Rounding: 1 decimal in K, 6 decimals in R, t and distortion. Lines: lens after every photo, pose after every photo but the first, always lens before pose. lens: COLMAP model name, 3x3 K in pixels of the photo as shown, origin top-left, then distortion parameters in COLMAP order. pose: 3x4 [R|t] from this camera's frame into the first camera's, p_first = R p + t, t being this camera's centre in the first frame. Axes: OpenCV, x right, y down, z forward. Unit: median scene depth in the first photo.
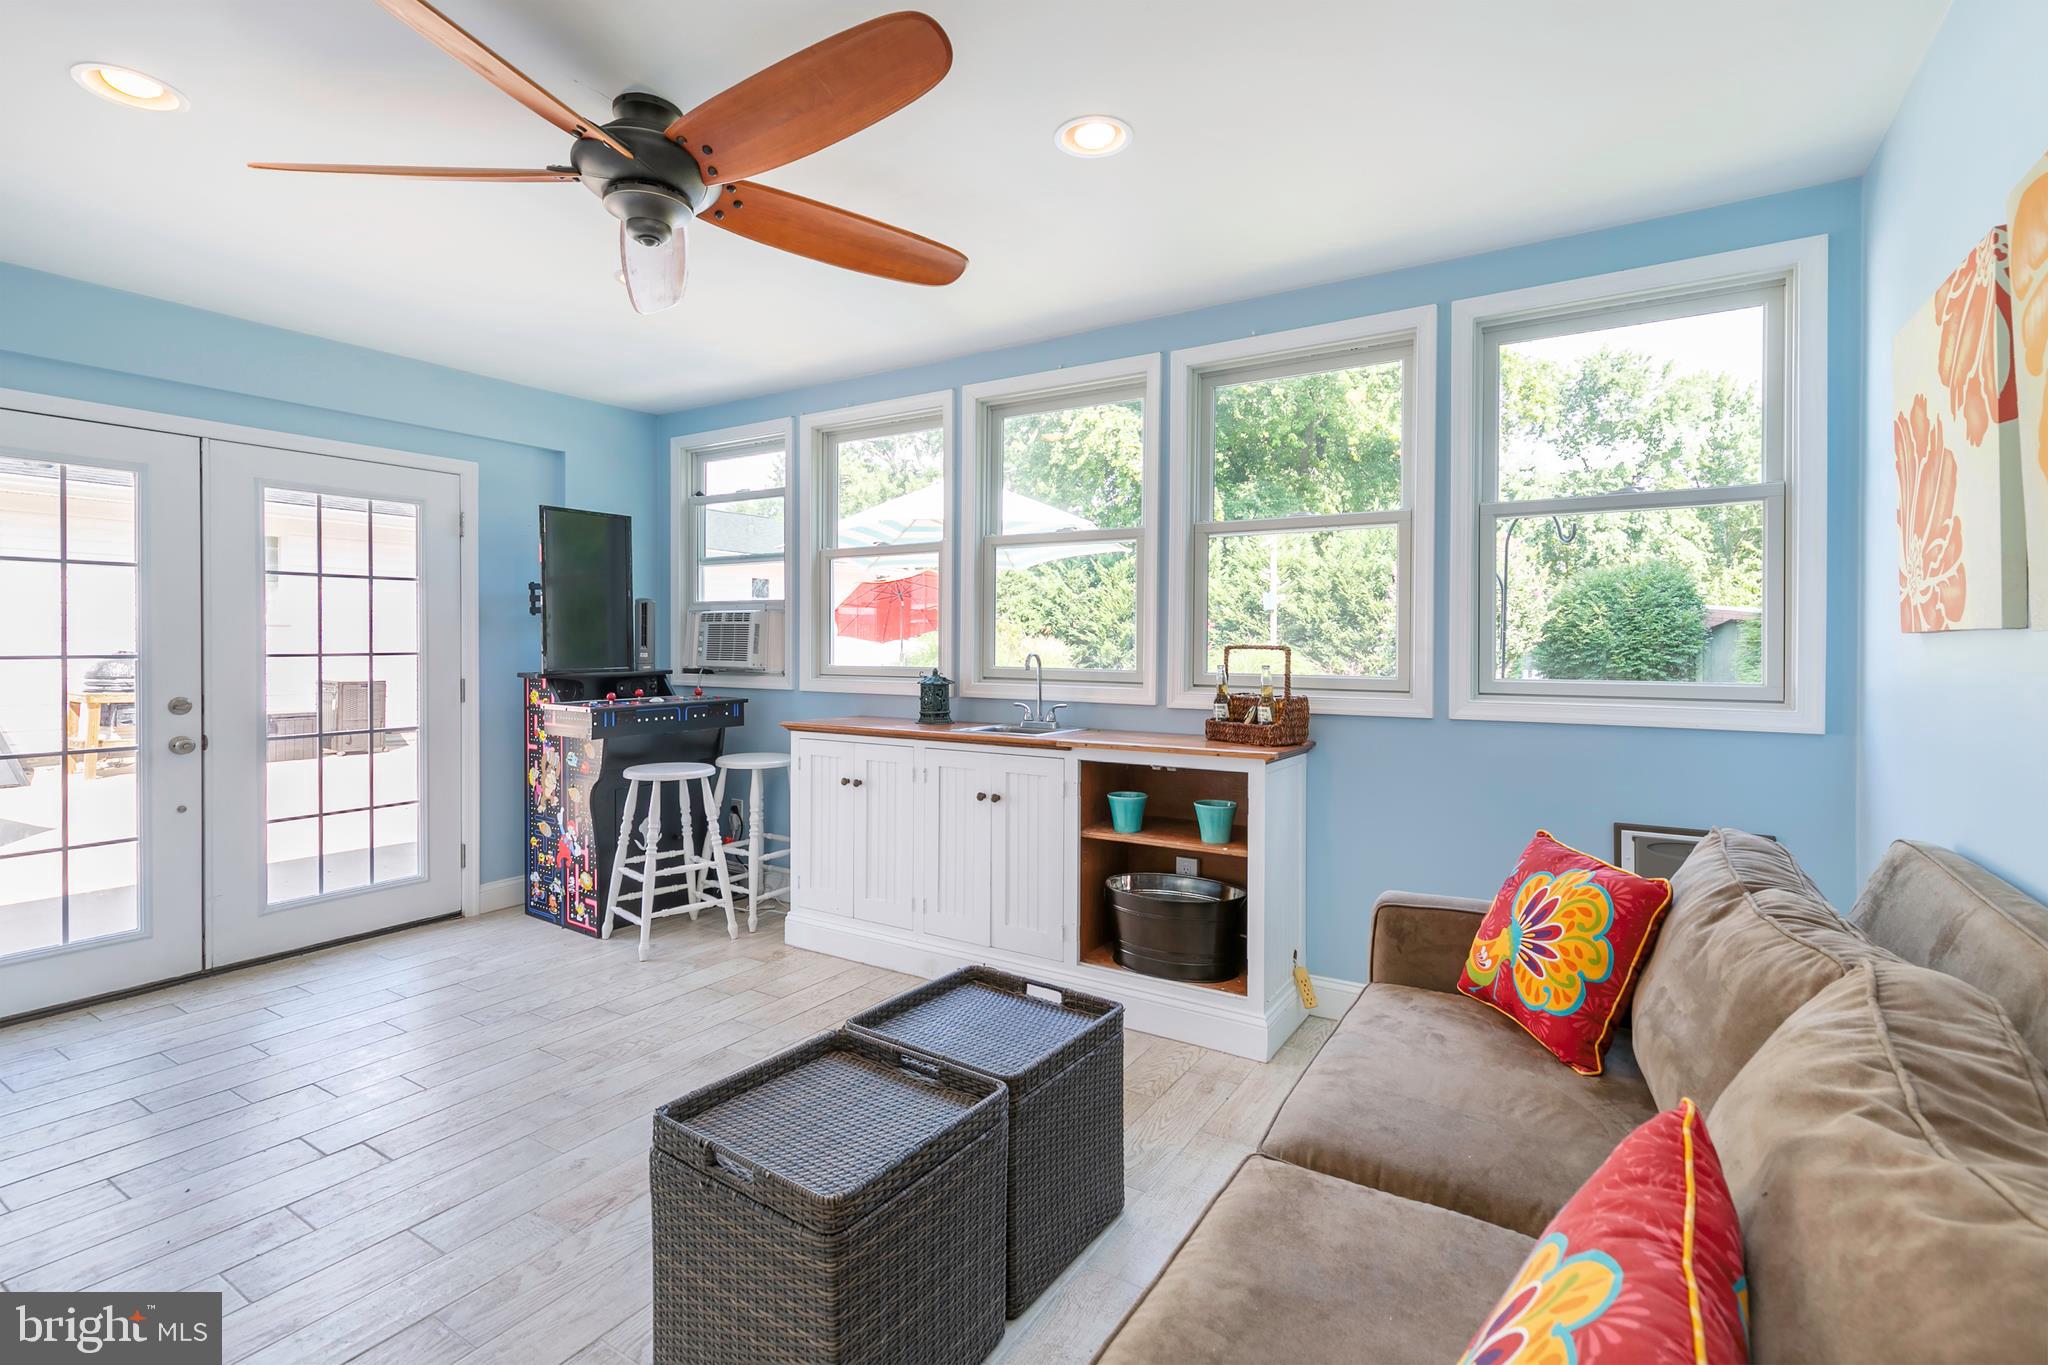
lens RADIAL K [[944.8, 0, 1039.3], [0, 944.8, 639.7], [0, 0, 1]] dist [0.015872, 0.000867]
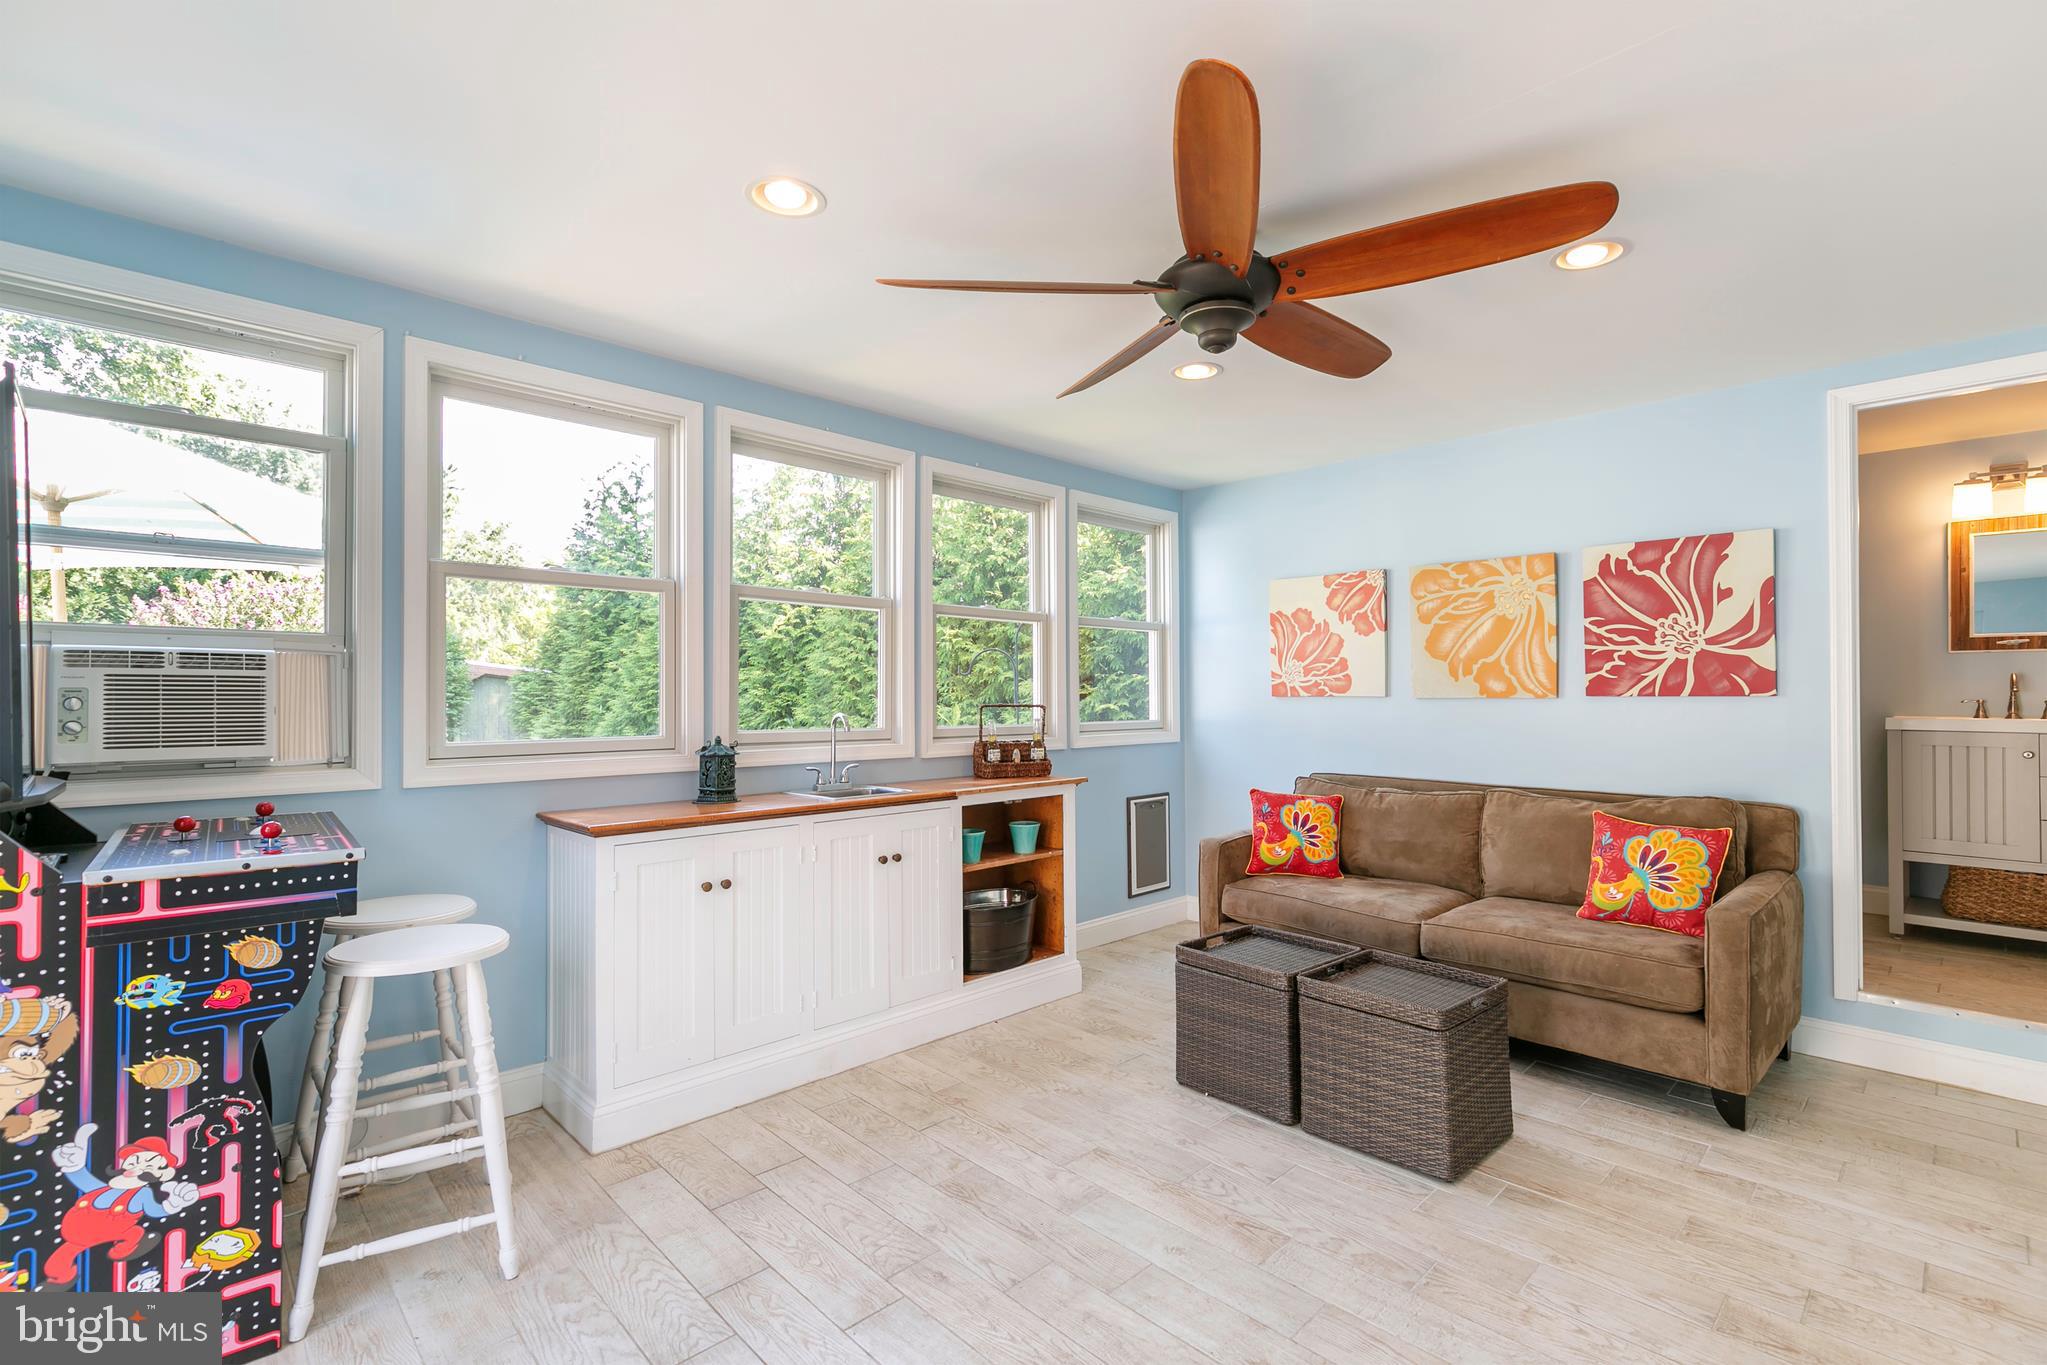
lens RADIAL K [[944.3, 0, 1018.2], [0, 944.3, 689.5], [0, 0, 1]] dist [0.015872, 0.000867]
pose [[0.229881, 0.007008, 0.973193, -0.832521], [0.005151, 0.999951, -0.008418, -0.002270], [-0.973205, 0.006948, 0.229834, 0.534375]]
